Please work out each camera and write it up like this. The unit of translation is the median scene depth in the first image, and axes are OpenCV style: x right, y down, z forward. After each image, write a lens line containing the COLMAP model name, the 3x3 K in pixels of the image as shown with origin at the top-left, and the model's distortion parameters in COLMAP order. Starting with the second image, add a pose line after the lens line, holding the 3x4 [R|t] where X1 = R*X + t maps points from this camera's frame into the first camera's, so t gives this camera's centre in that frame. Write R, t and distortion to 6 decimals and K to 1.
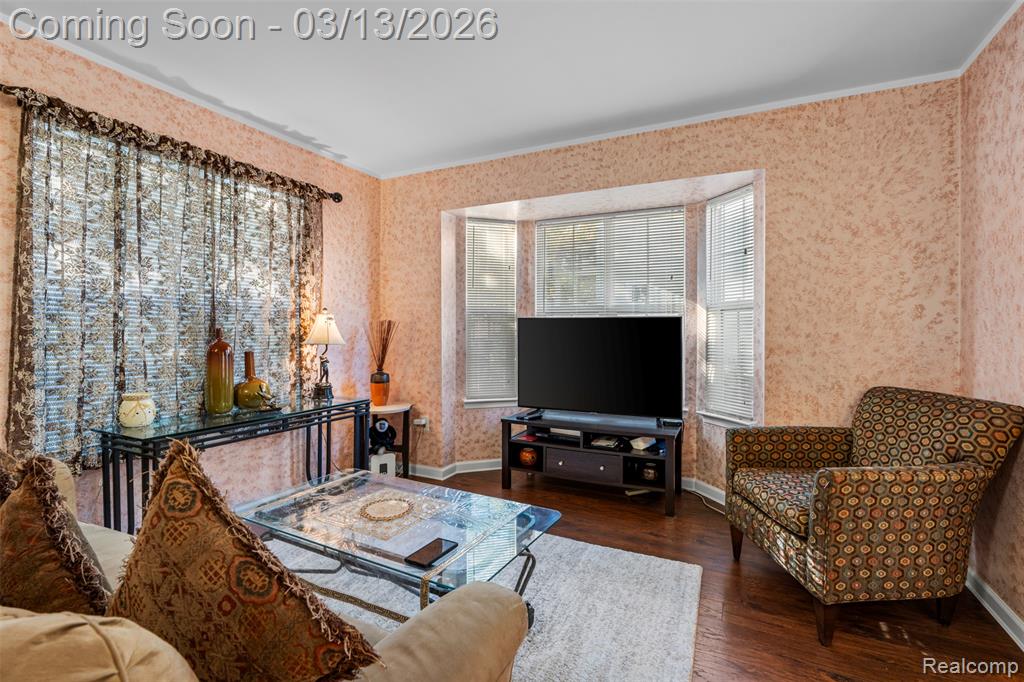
lens RADIAL K [[460.8, 0, 513.5], [0, 460.8, 333.1], [0, 0, 1]] dist [-0.015595, 0.004541]
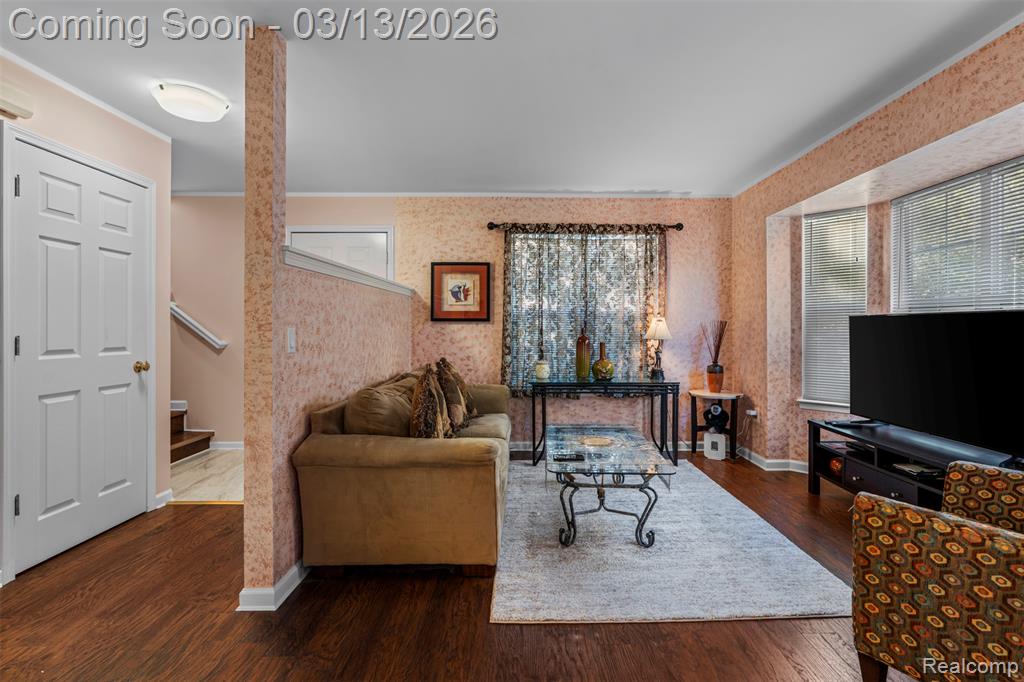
lens RADIAL K [[460.8, 0, 527.4], [0, 460.8, 325.6], [0, 0, 1]] dist [-0.015595, 0.004541]
pose [[0.456575, -0.005360, -0.889669, 0.566251], [-0.006902, 0.999930, -0.009566, -0.000358], [0.889658, 0.010508, 0.456507, 0.027577]]
